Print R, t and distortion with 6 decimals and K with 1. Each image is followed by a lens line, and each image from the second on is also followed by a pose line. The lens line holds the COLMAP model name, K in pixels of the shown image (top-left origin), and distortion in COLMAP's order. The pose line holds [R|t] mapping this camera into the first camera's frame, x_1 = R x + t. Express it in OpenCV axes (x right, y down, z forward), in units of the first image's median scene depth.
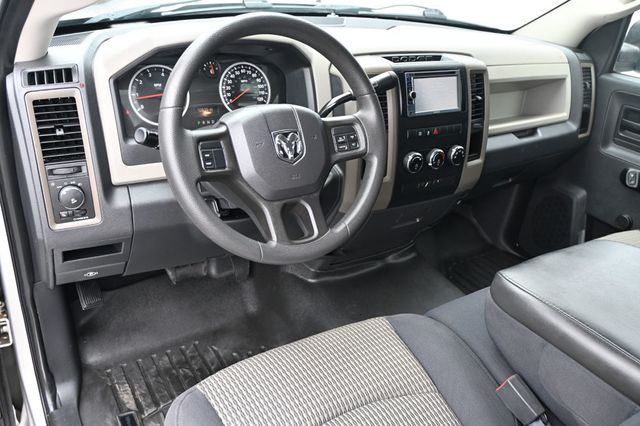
lens RADIAL K [[514.3, 0, 320.0], [0, 514.3, 213.0], [0, 0, 1]] dist [-0.025367, -0.000472]
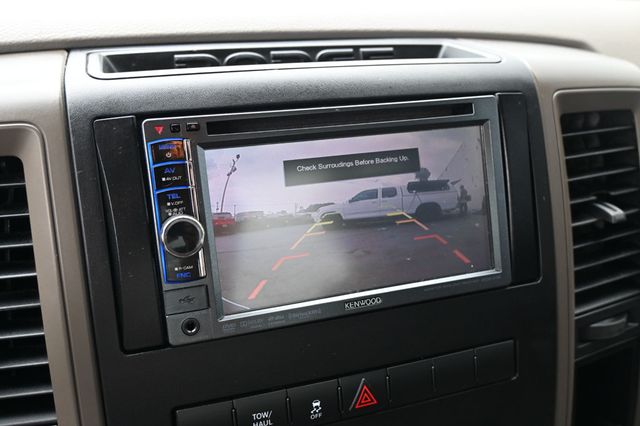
lens RADIAL K [[563.3, 0, 320.0], [0, 563.3, 213.0], [0, 0, 1]] dist [-0.004305, -0.005900]
pose [[0.965701, 0.002920, -0.259641, 0.294145], [-0.031916, 0.993689, -0.107531, -0.227557], [0.257688, 0.112129, 0.959700, 0.853442]]
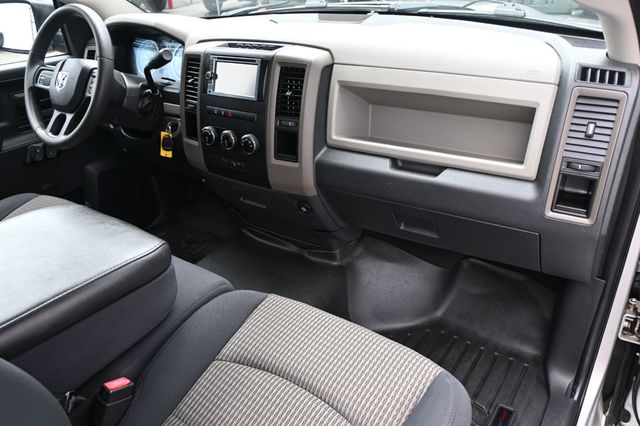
lens RADIAL K [[513.6, 0, 320.0], [0, 513.6, 213.0], [0, 0, 1]] dist [-0.090456, -0.001371]
pose [[0.379658, 0.346670, -0.857718, 1.396964], [-0.340941, 0.914309, 0.218629, -0.292555], [0.860011, 0.209426, 0.465318, 0.788485]]
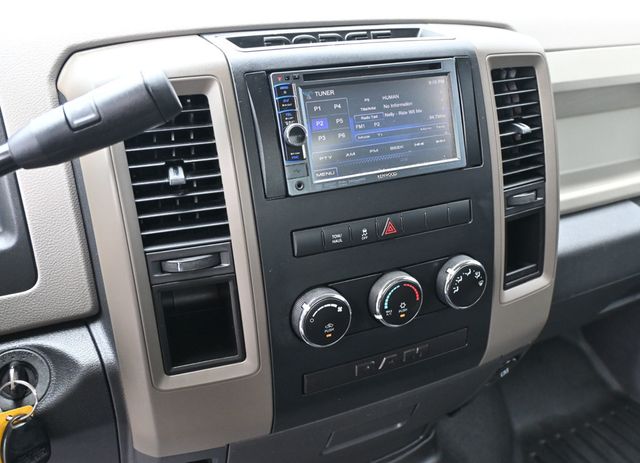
lens RADIAL K [[603.7, 0, 342.1], [0, 603.7, 232.2], [0, 0, 1]] dist [0.012753, 0.009036]
pose [[0.988736, -0.036297, -0.145202, 0.281380], [0.027252, 0.997590, -0.063802, -0.142214], [0.147168, 0.059126, 0.987343, 0.627820]]
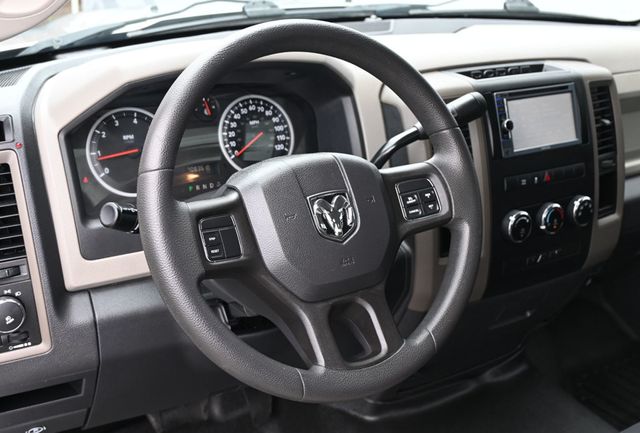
lens RADIAL K [[757.8, 0, 320.0], [0, 757.8, 216.5], [0, 0, 1]] dist [-0.010724, -0.026081]
pose [[0.996995, -0.065295, -0.041694, -0.029082], [0.059946, 0.991119, -0.118702, -0.012655], [0.049074, 0.115846, 0.992054, 0.036372]]
